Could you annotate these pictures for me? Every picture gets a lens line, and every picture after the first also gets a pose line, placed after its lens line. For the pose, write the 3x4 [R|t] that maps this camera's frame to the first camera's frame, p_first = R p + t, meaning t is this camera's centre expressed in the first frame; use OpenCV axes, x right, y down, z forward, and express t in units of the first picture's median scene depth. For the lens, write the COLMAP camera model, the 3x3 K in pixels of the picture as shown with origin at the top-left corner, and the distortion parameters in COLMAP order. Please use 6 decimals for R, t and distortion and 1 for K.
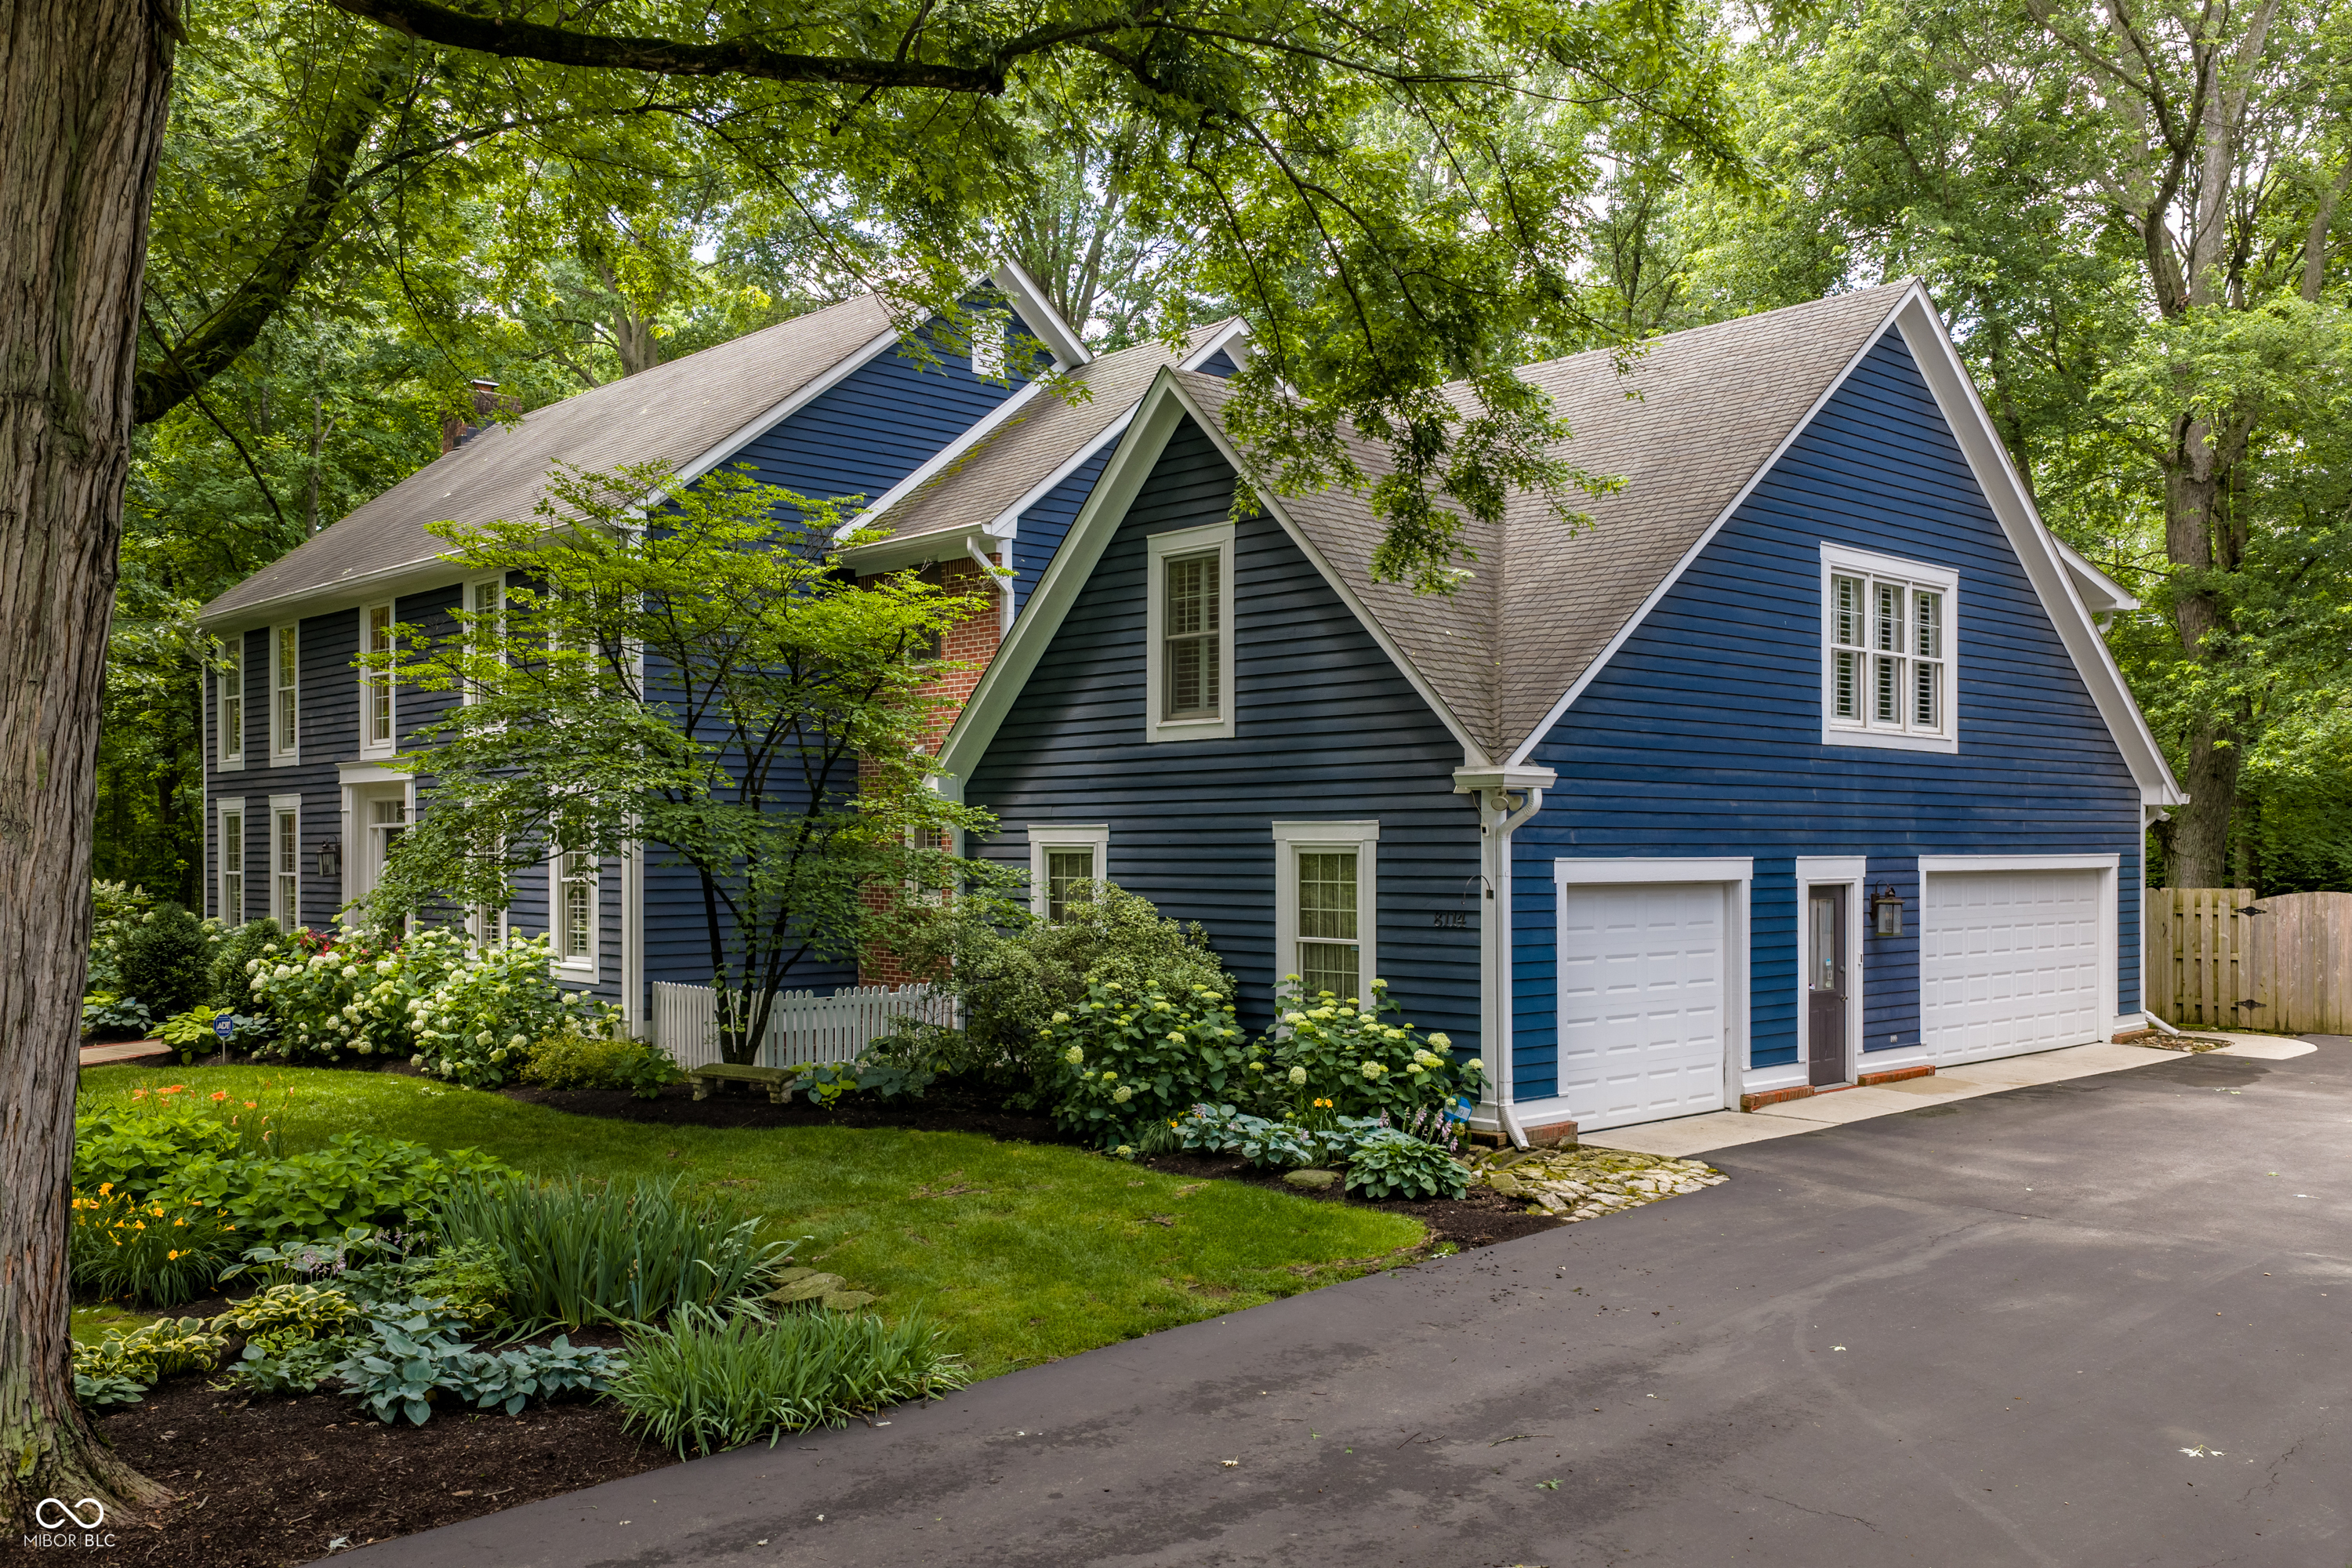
lens RADIAL K [[1982.7, 0, 1177.7], [0, 1982.7, 855.9], [0, 0, 1]] dist [0.003565, -0.010343]
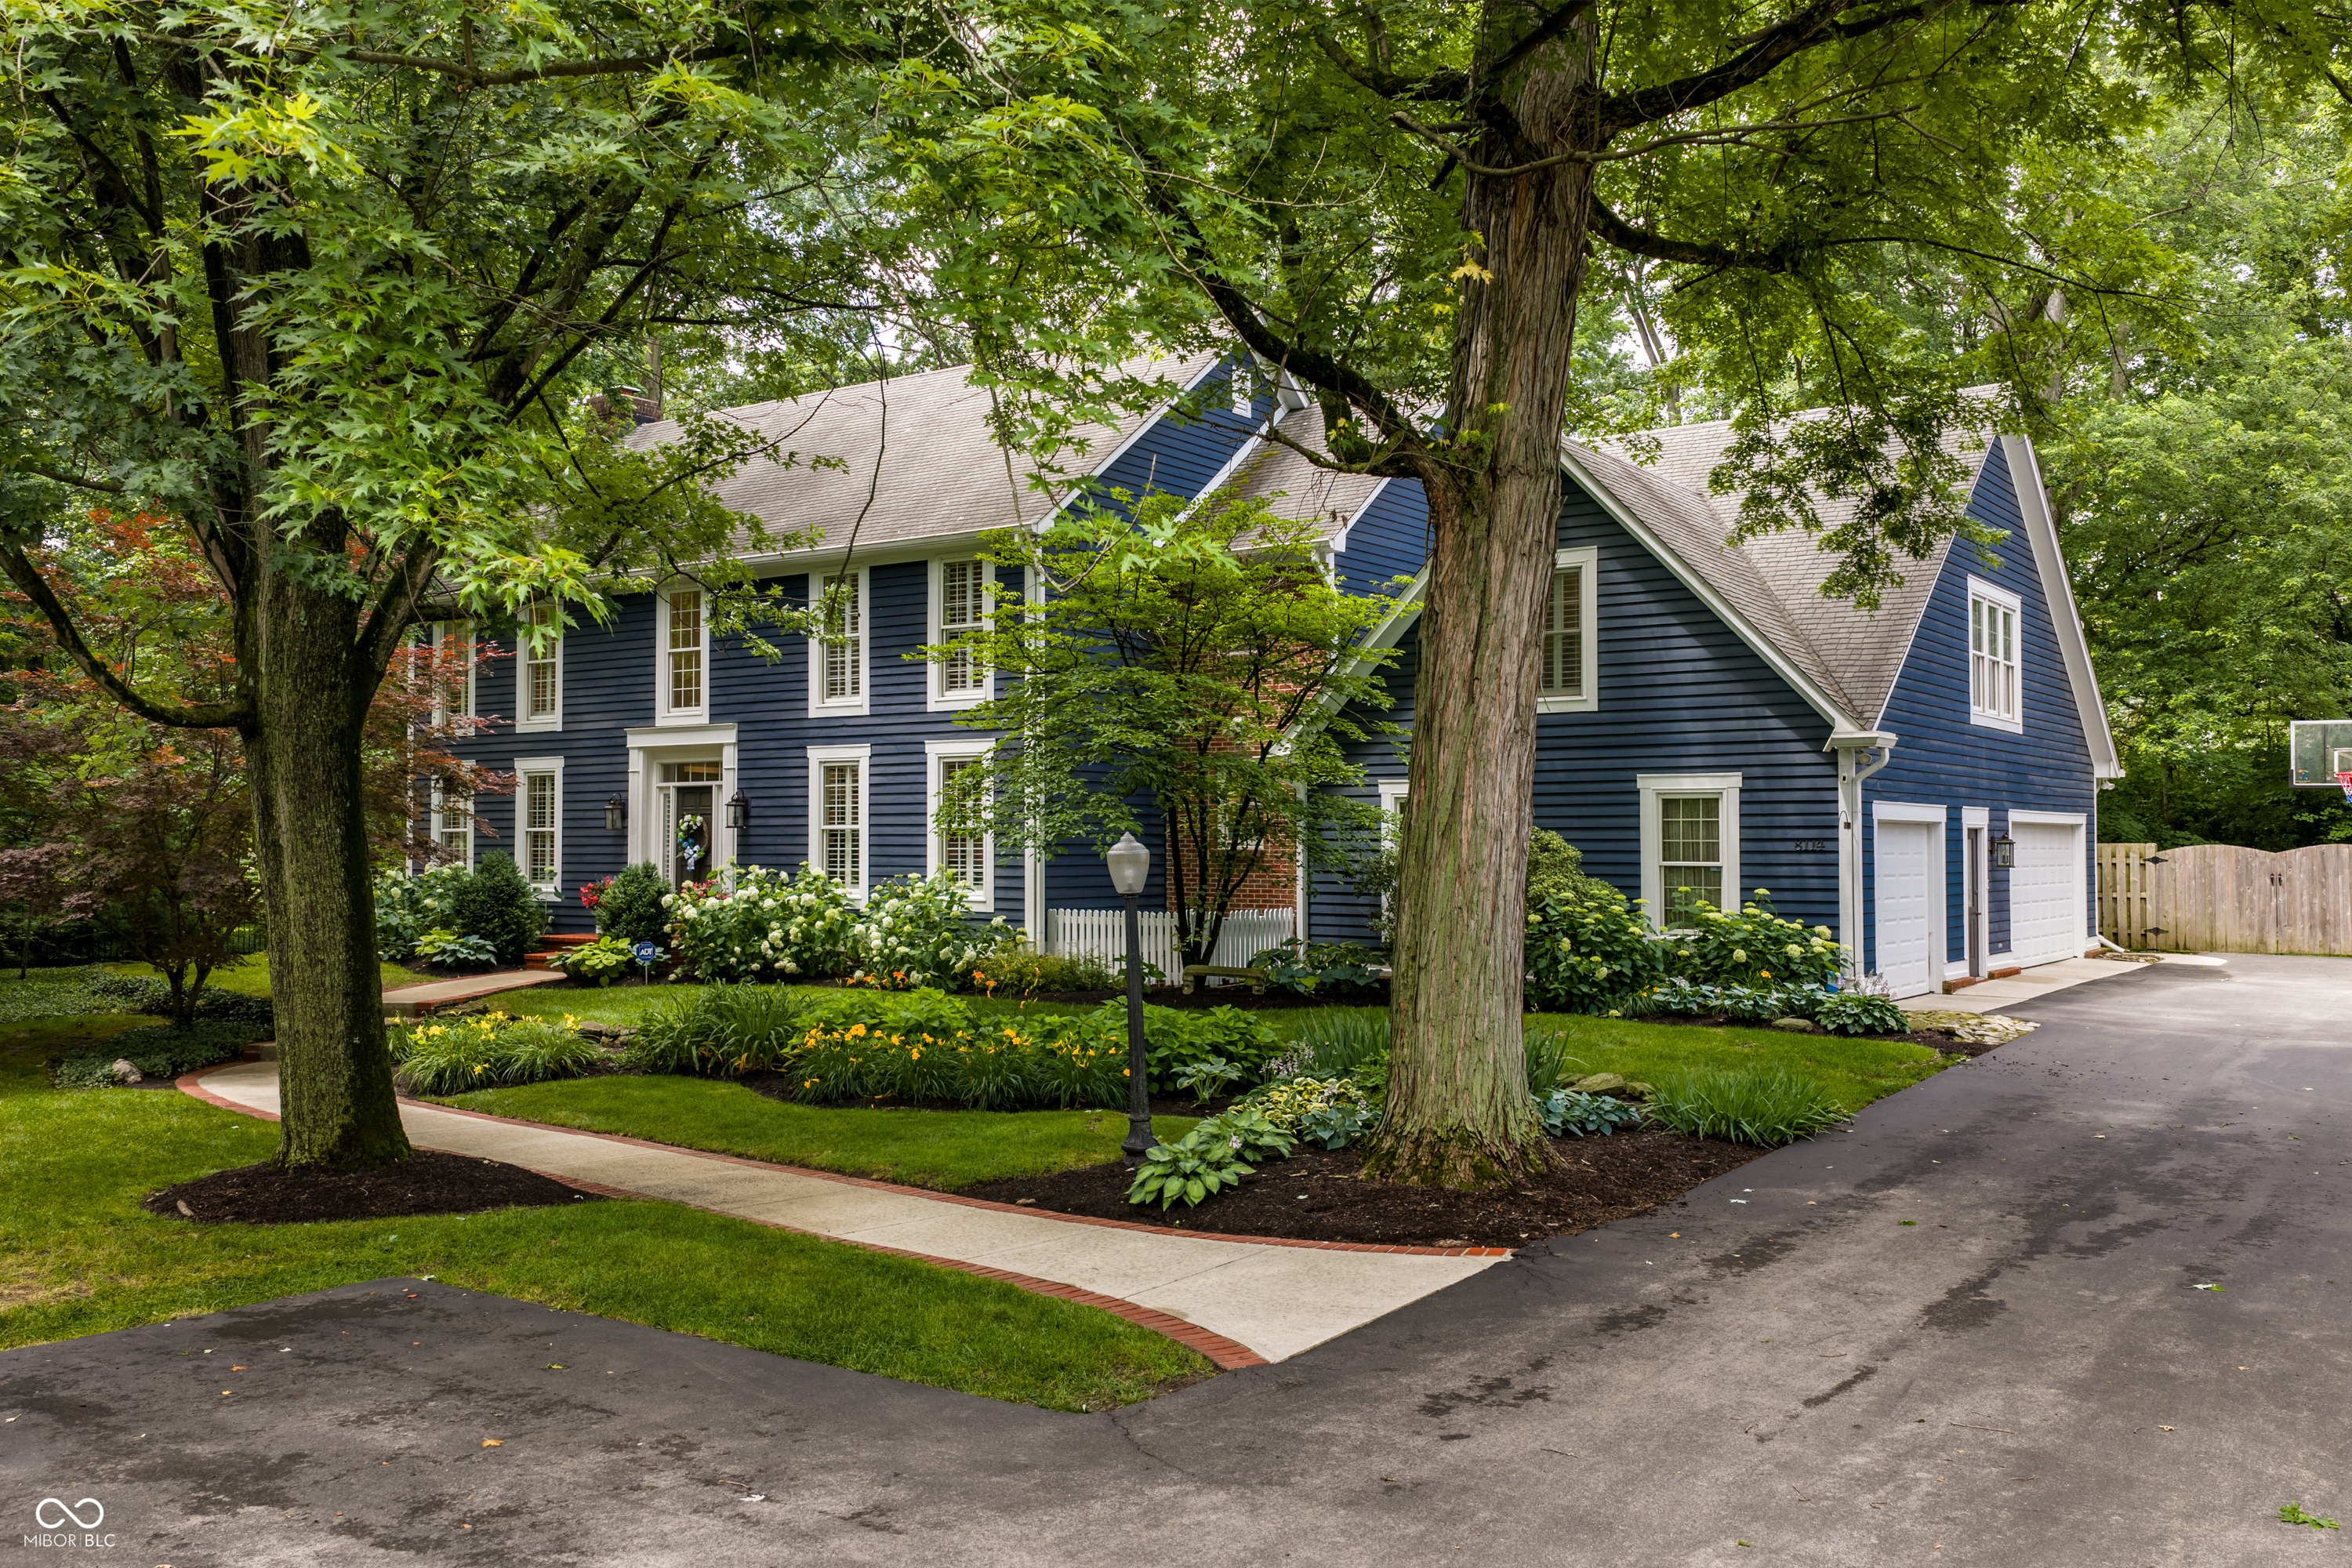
lens RADIAL K [[1946.5, 0, 1176.0], [0, 1946.5, 784.0], [0, 0, 1]] dist [0.021904, -0.042433]
pose [[0.981553, 0.008348, 0.191009, -0.418863], [-0.001652, 0.999379, -0.035191, 0.029228], [-0.191184, 0.034227, 0.980957, -0.179731]]
